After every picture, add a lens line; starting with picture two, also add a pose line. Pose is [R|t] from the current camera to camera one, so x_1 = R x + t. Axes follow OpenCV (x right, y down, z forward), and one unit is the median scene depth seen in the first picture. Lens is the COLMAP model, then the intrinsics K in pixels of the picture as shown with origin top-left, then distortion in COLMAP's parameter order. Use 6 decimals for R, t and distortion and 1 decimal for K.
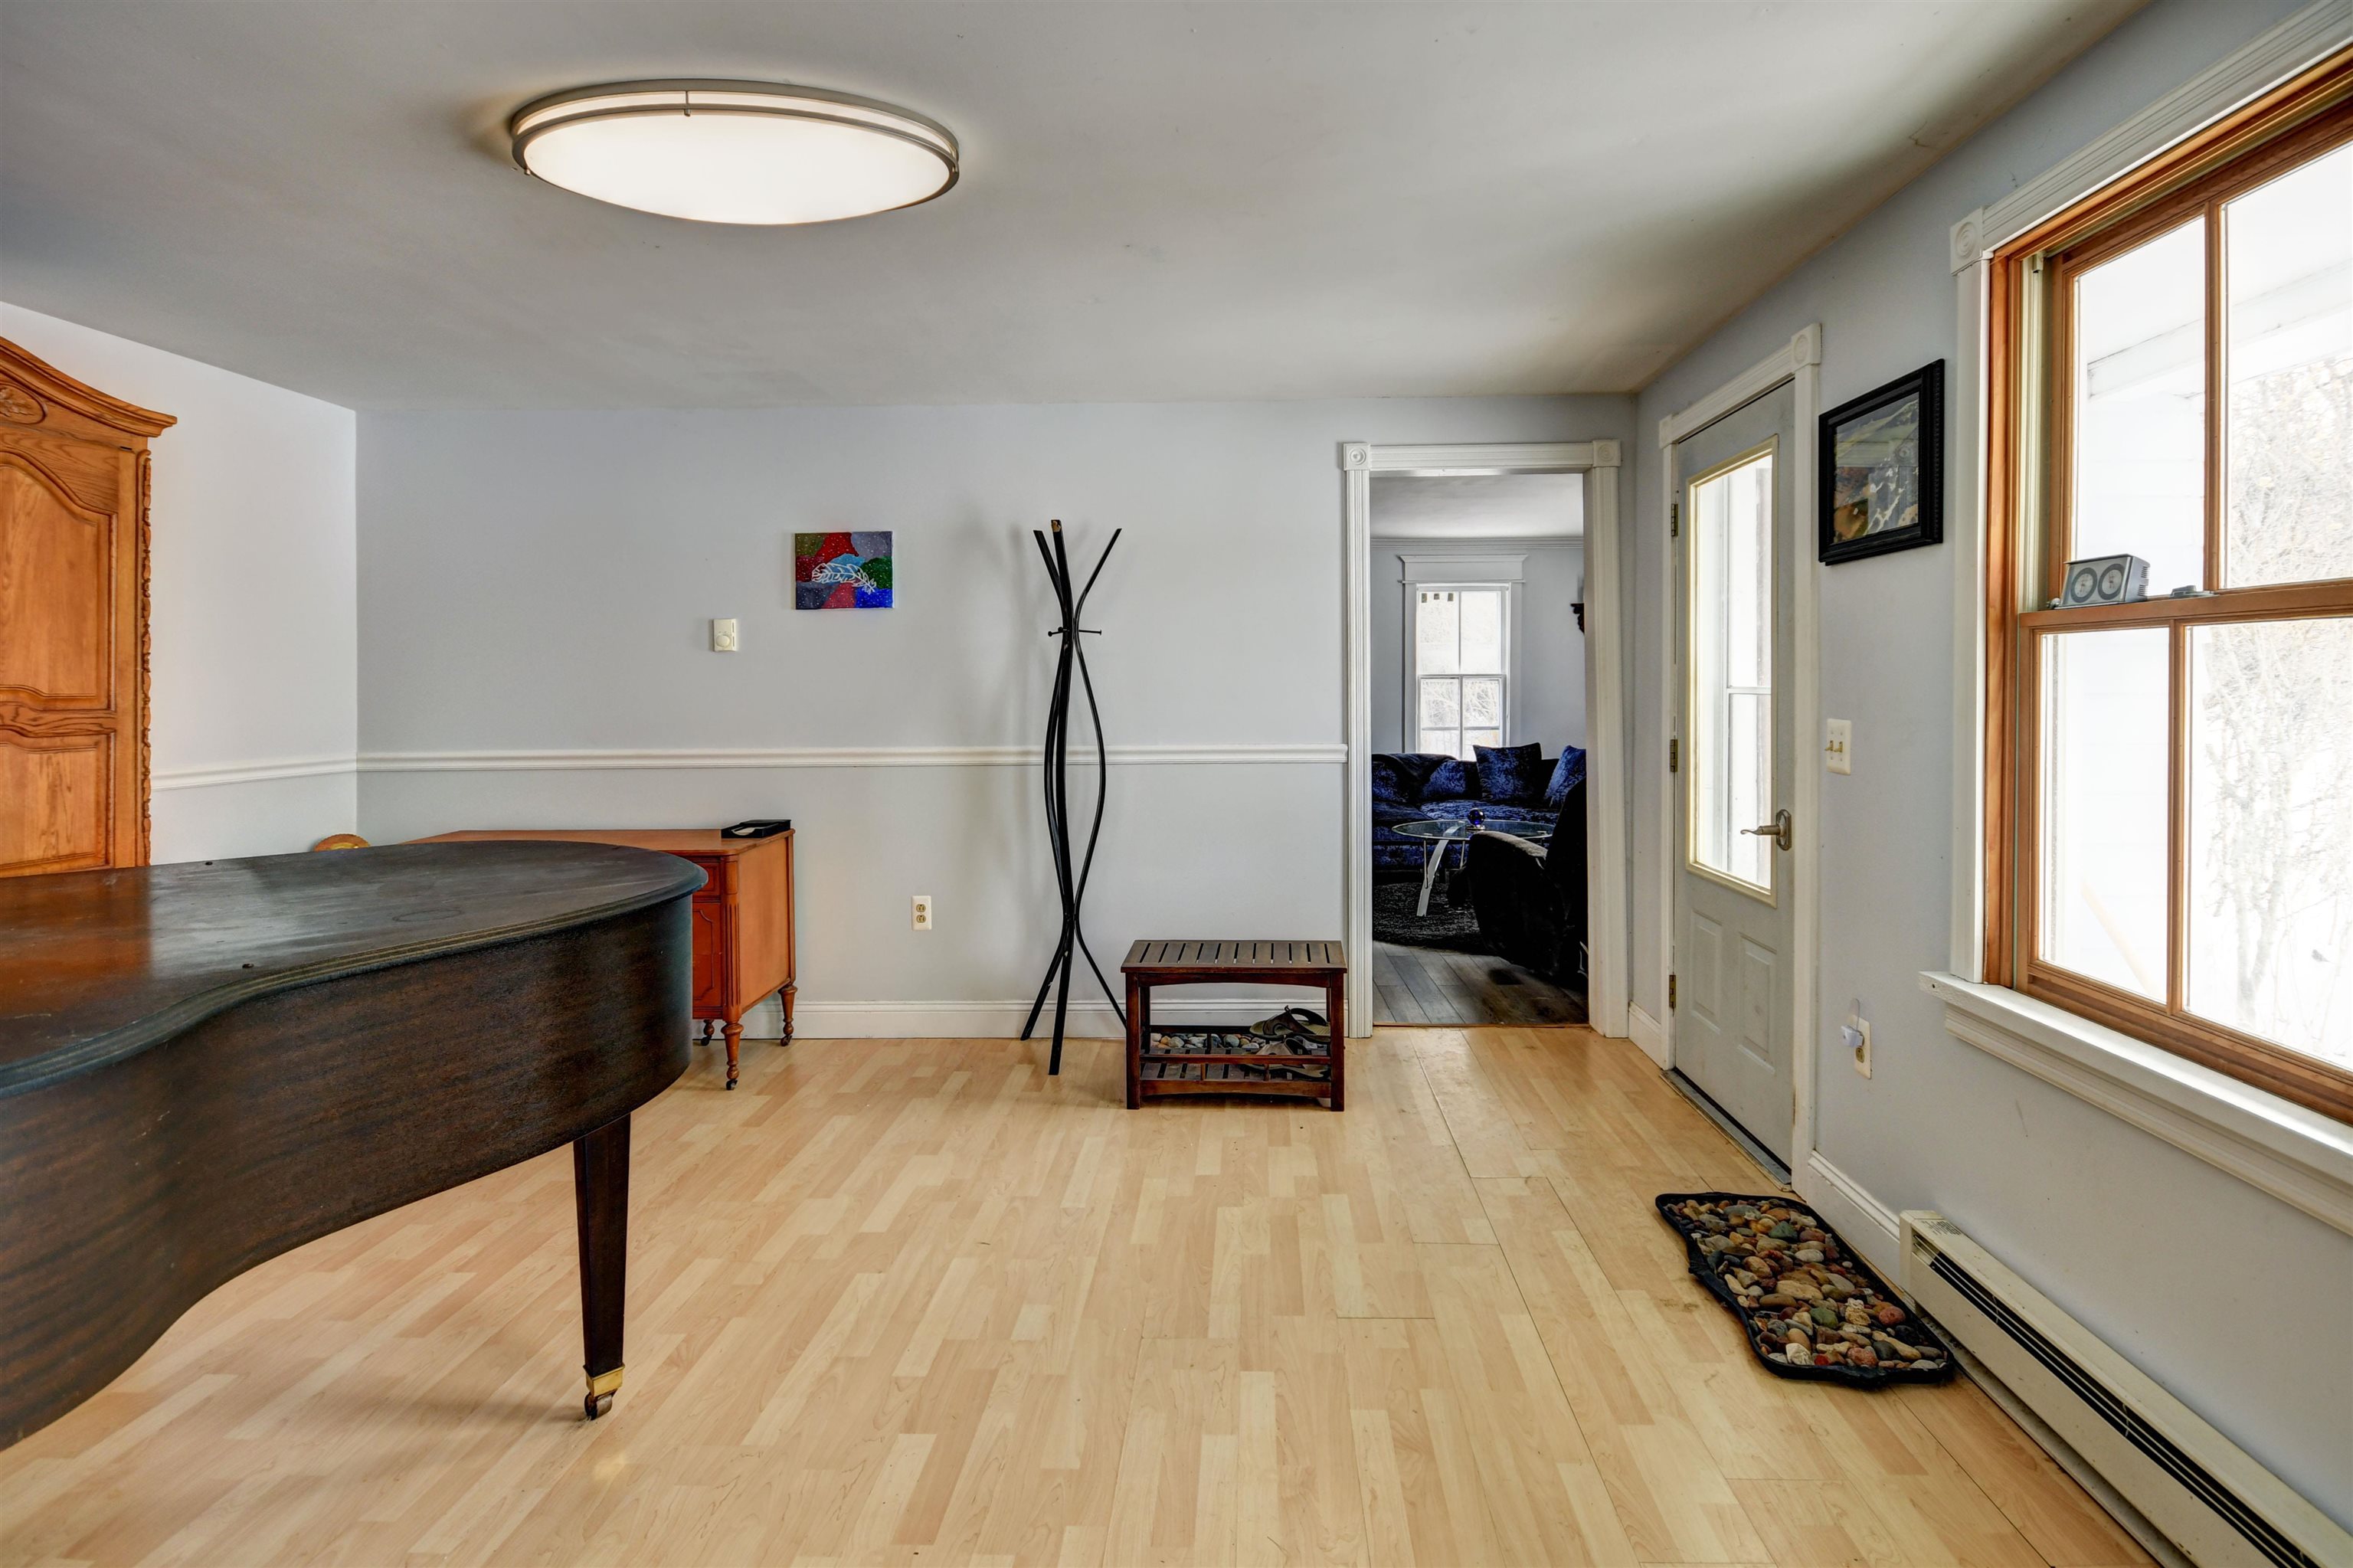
lens RADIAL K [[1113.5, 0, 1174.1], [0, 1113.5, 729.4], [0, 0, 1]] dist [0.003923, -0.006118]
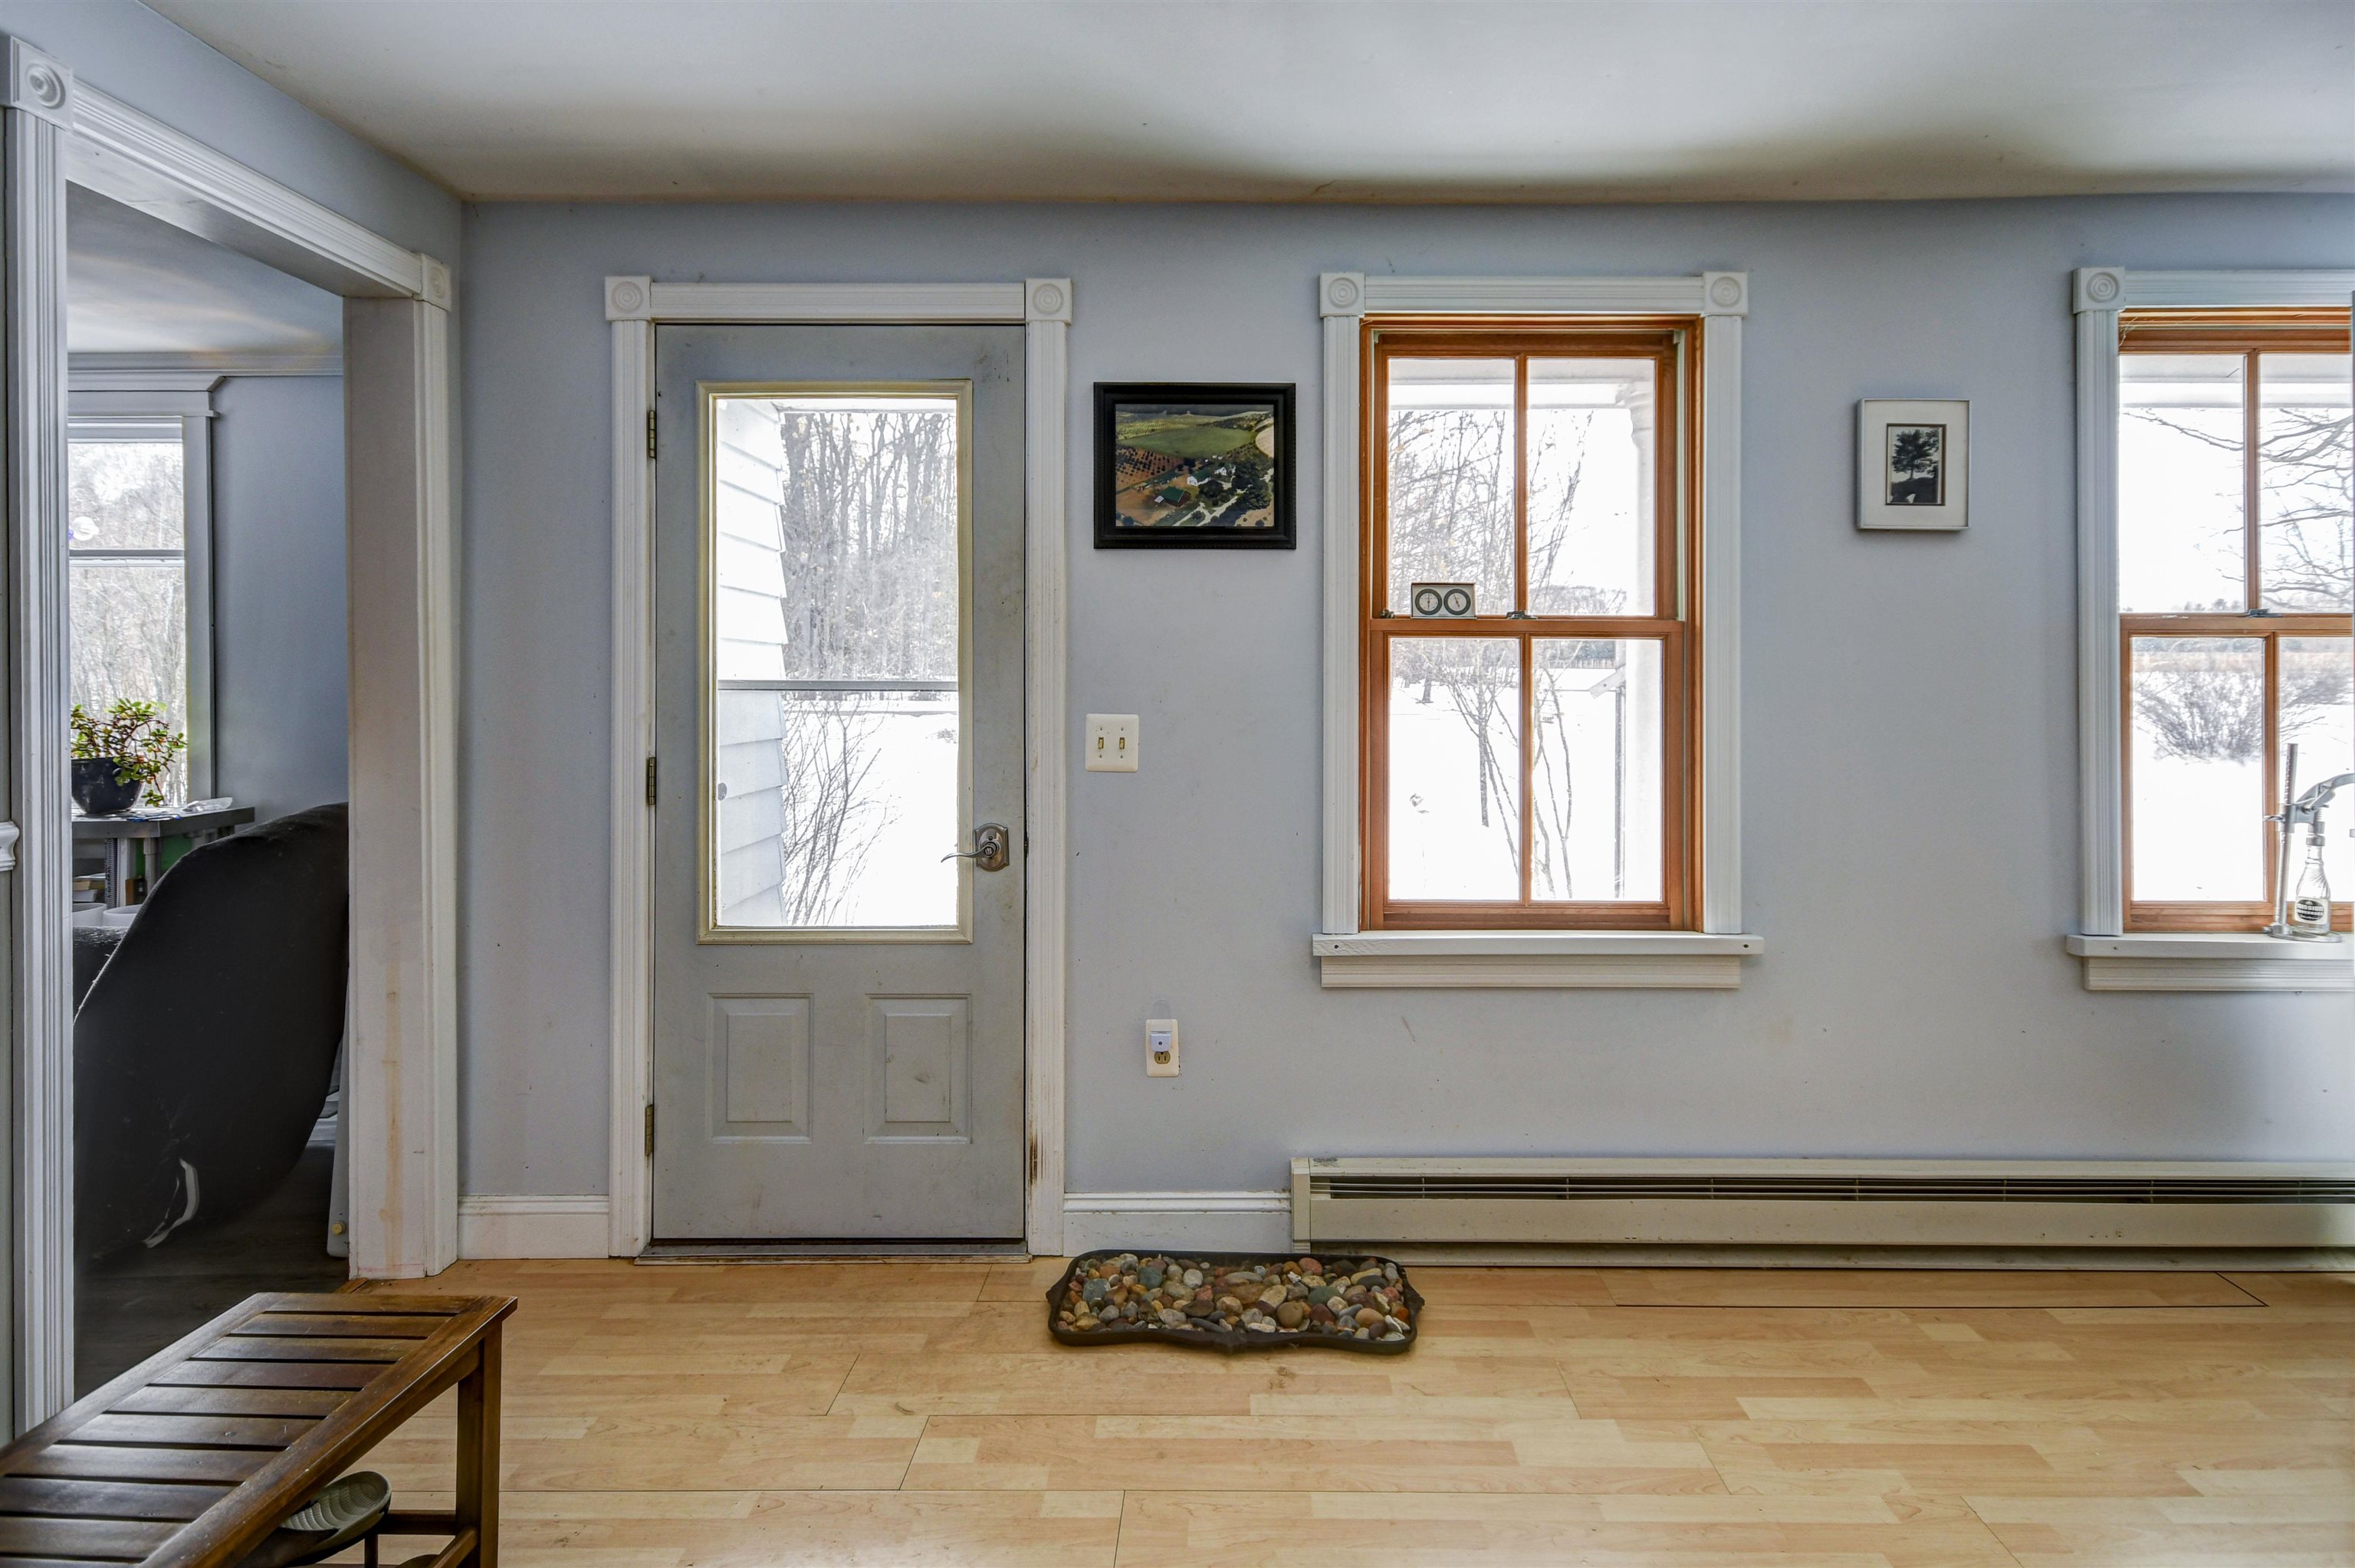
lens RADIAL K [[1294.2, 0, 1183.7], [0, 1294.2, 721.8], [0, 0, 1]] dist [0.000023, 0.000536]
pose [[-0.058931, -0.009606, 0.998216, -0.551796], [0.037613, 0.999222, 0.011837, -0.014481], [-0.997553, 0.038244, -0.058524, 1.113878]]
